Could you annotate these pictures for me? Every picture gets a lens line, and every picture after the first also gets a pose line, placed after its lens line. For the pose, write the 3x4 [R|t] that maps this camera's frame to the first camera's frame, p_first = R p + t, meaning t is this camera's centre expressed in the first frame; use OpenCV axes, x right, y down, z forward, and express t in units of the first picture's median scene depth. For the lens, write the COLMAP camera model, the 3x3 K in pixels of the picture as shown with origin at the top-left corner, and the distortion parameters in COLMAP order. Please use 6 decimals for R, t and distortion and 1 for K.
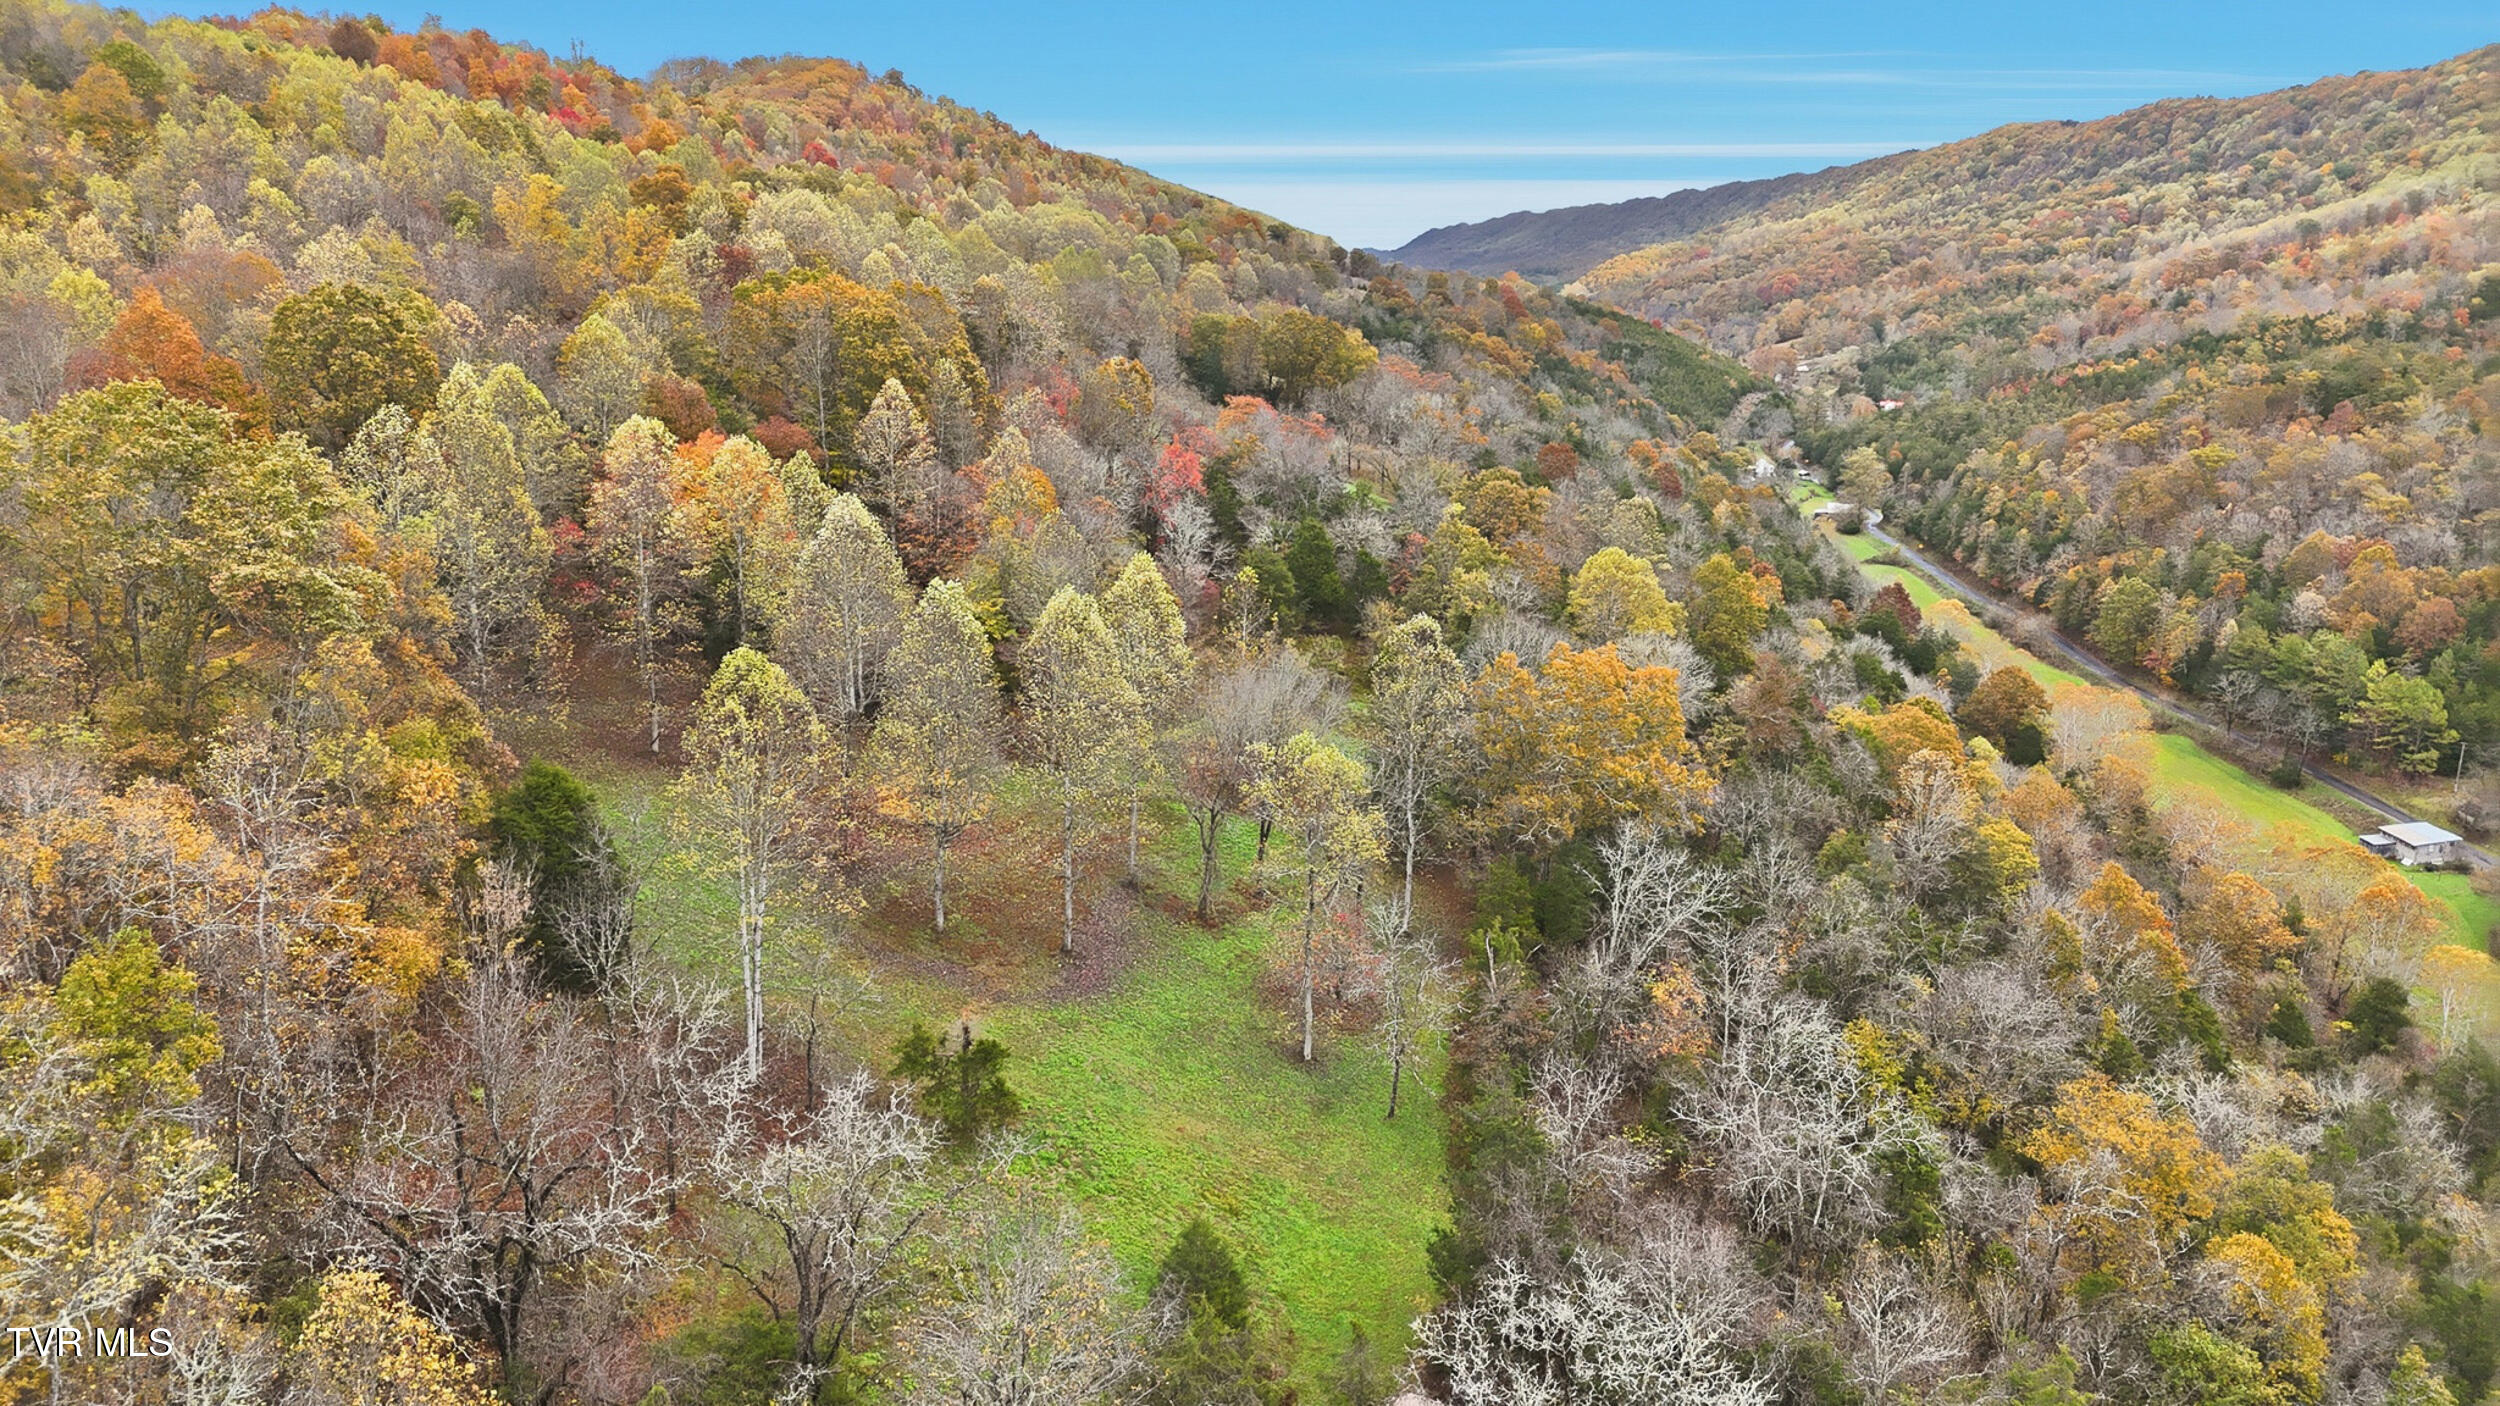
lens RADIAL K [[1855.5, 0, 1249.0], [0, 1855.5, 704.0], [0, 0, 1]] dist [0.016097, -0.003080]
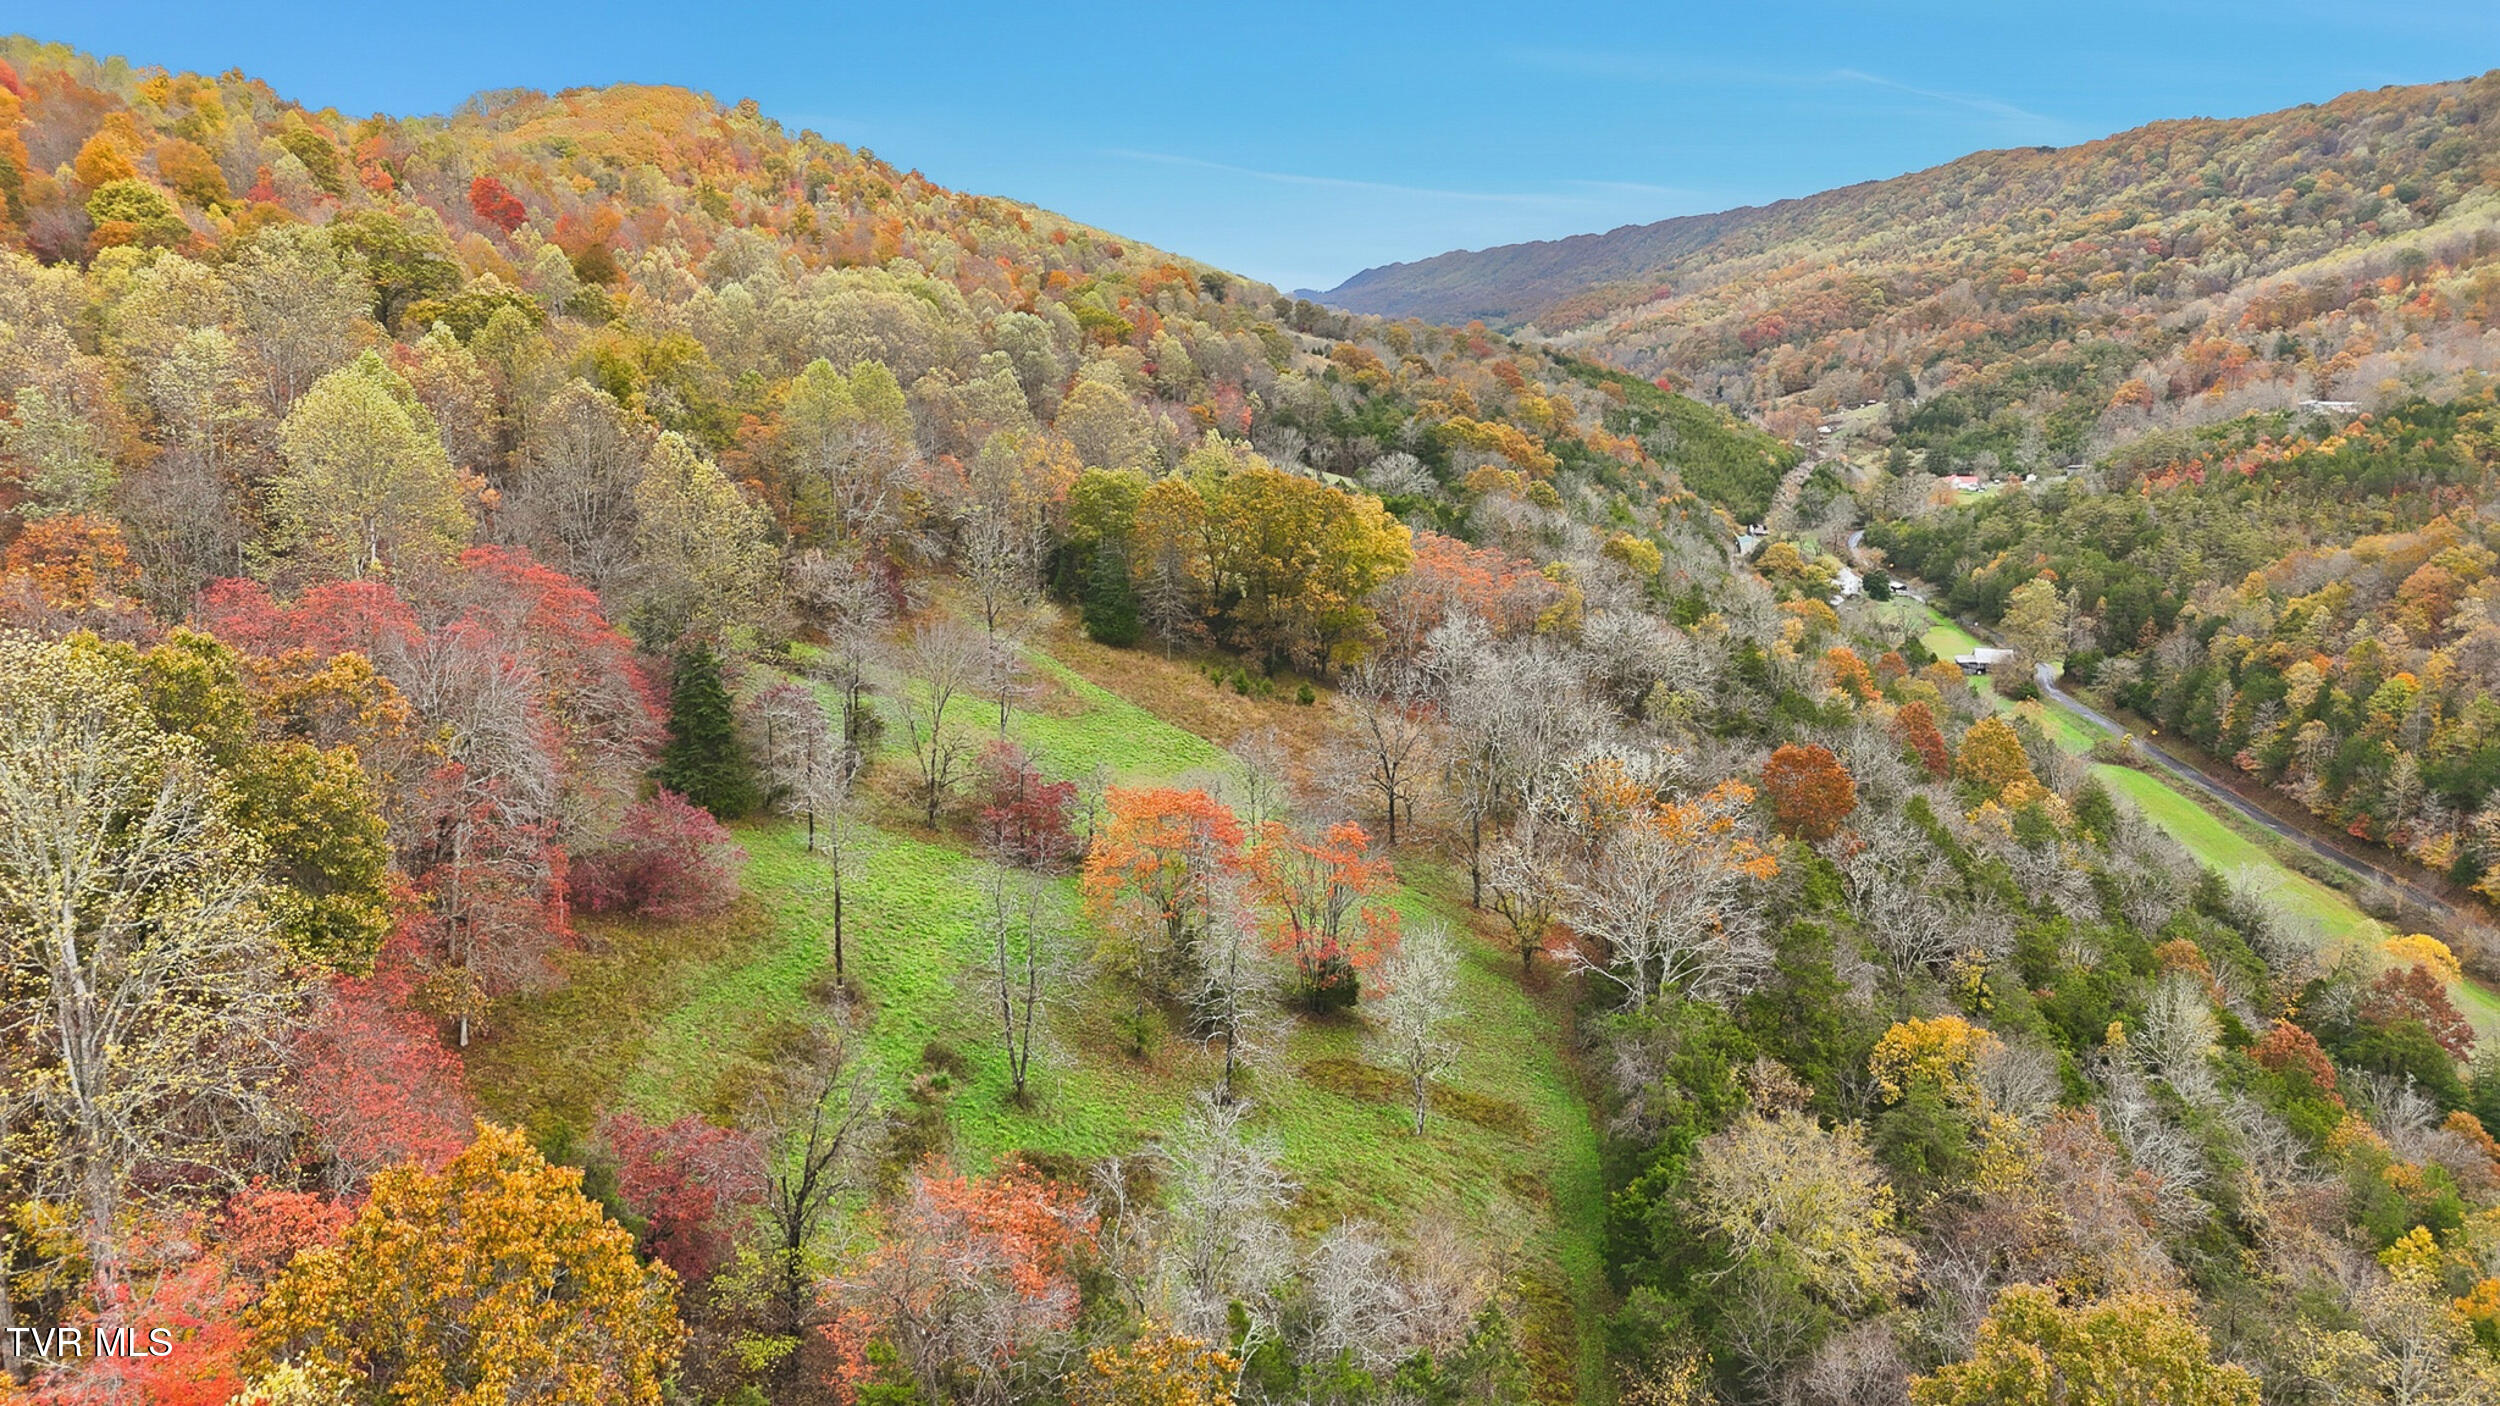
lens RADIAL K [[1855.5, 0, 1253.2], [0, 1855.5, 698.9], [0, 0, 1]] dist [0.016097, -0.003080]
pose [[0.999139, -0.025149, 0.033011, 0.001097], [0.025927, 0.999391, -0.023345, -0.037794], [-0.032403, 0.024181, 0.999182, 0.133026]]
